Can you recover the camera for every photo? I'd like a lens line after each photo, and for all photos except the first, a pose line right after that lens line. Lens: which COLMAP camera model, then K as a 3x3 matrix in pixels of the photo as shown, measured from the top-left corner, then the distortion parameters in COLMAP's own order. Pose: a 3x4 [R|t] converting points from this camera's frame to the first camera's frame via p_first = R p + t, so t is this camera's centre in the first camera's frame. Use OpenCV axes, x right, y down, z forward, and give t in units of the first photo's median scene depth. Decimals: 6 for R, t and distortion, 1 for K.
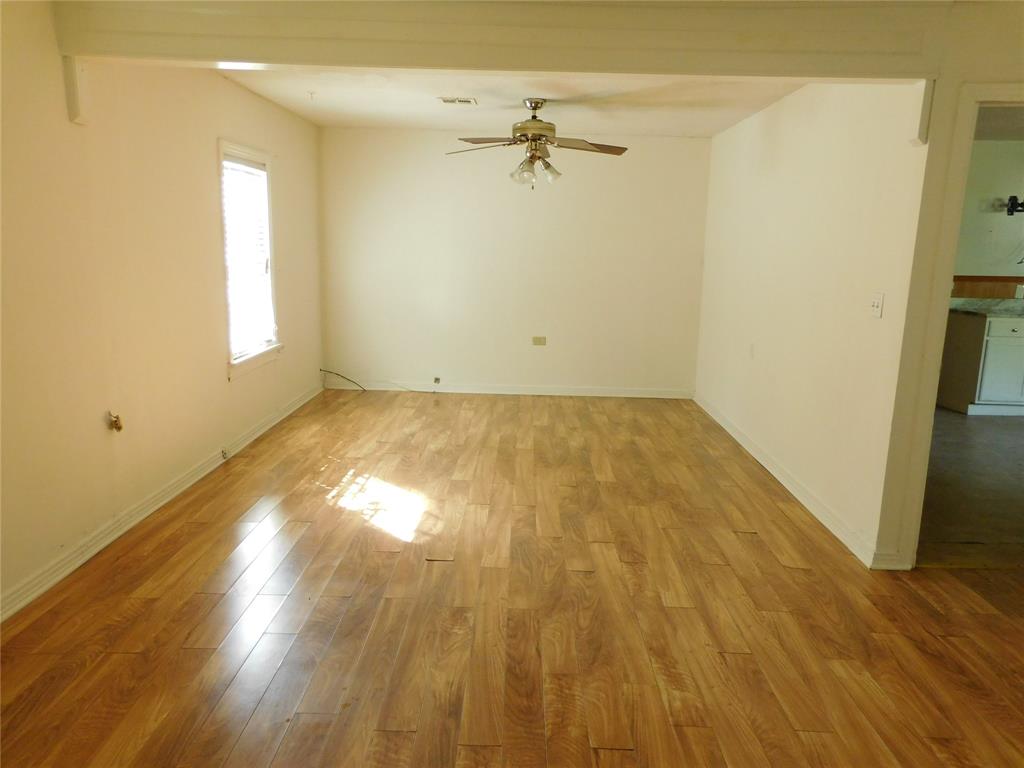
lens RADIAL K [[766.2, 0, 512.0], [0, 766.2, 384.0], [0, 0, 1]] dist [-0.090043, 0.143689]
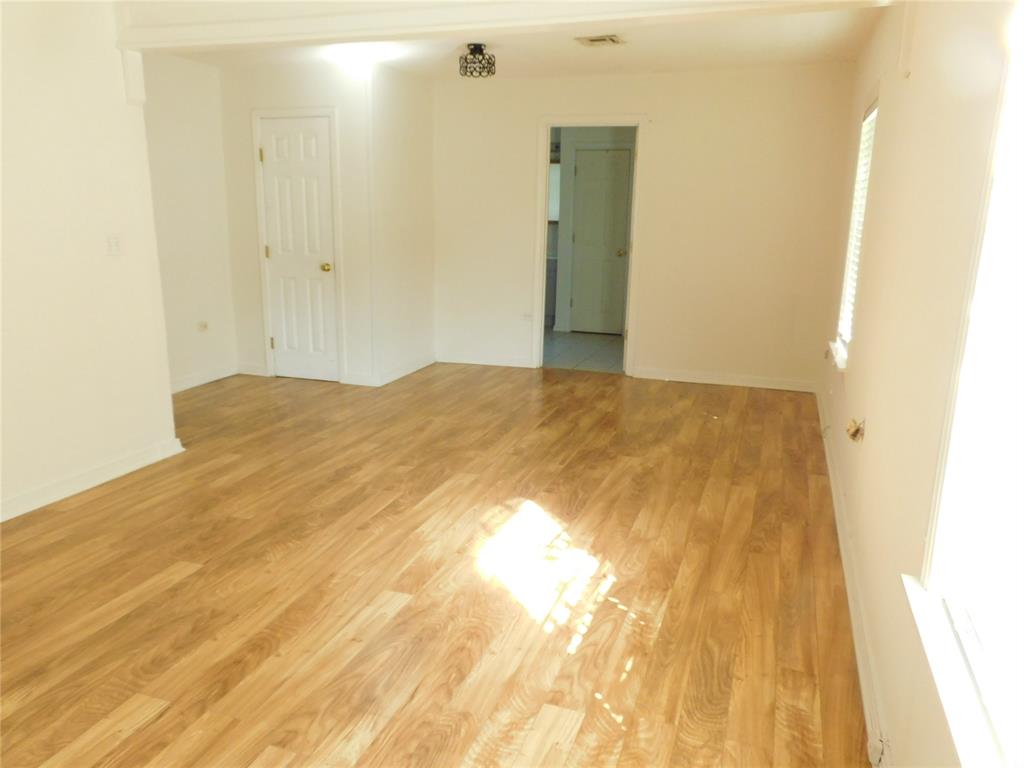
lens RADIAL K [[766.2, 0, 512.0], [0, 766.2, 384.0], [0, 0, 1]] dist [-0.090043, 0.143689]
pose [[-0.947578, -0.108894, 0.300397, -0.362385], [0.020602, 0.917358, 0.397530, -0.306103], [-0.318860, 0.382880, -0.867025, 1.646686]]
